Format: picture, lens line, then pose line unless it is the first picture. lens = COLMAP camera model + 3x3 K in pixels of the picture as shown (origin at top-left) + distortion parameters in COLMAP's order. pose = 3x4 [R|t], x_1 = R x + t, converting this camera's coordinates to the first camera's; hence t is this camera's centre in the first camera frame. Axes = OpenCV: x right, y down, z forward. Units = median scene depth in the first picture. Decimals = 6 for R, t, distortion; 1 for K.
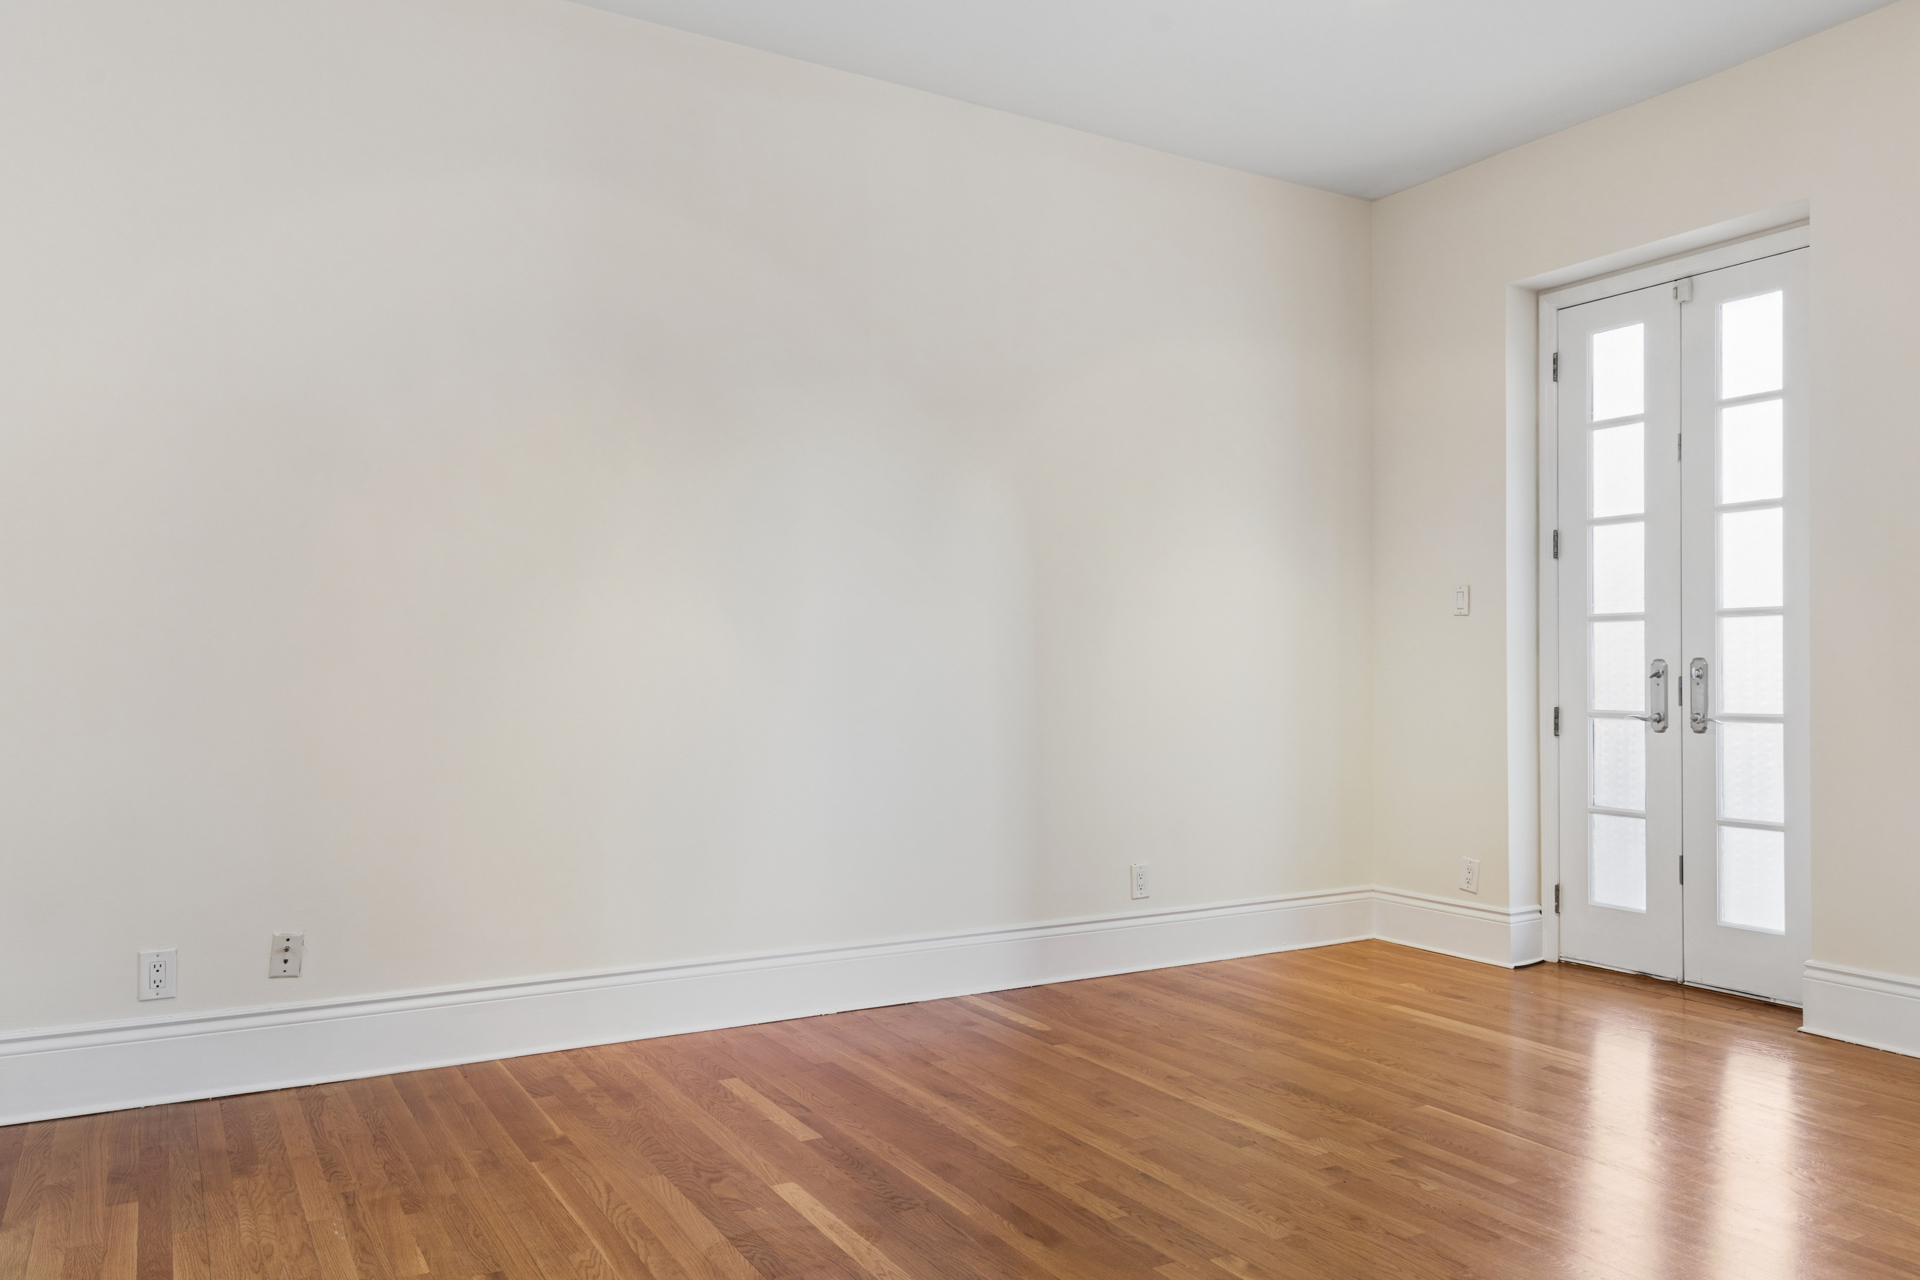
lens RADIAL K [[1330.2, 0, 960.0], [0, 1330.2, 640.0], [0, 0, 1]] dist [0.003912, 0.000405]
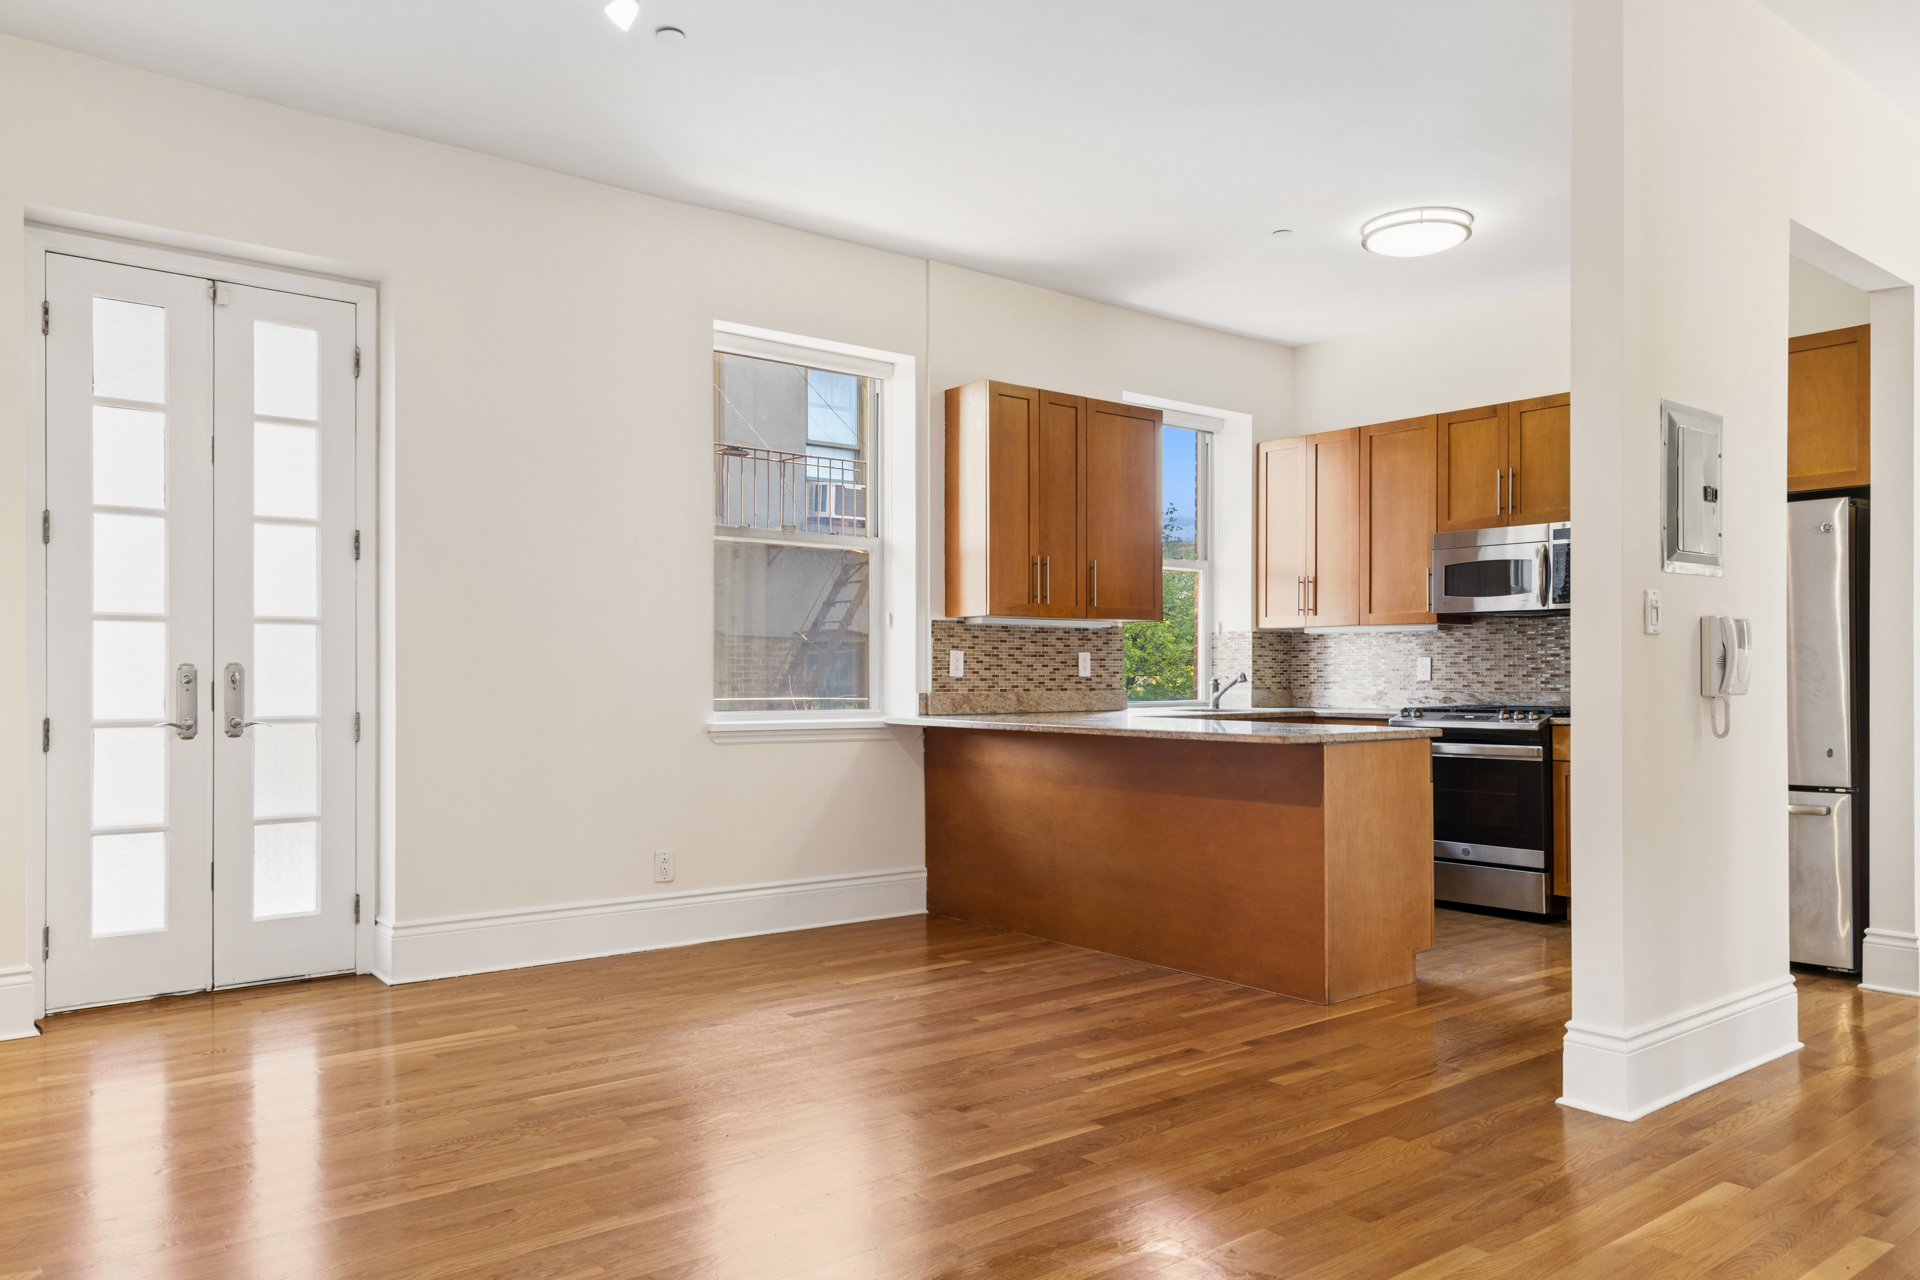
lens RADIAL K [[1358.8, 0, 960.0], [0, 1358.8, 640.0], [0, 0, 1]] dist [-0.000305, -0.002401]
pose [[-0.147353, 0.018304, 0.988915, -0.547287], [-0.027349, 0.999371, -0.022572, 0.004038], [-0.988706, -0.030372, -0.146760, 0.605286]]
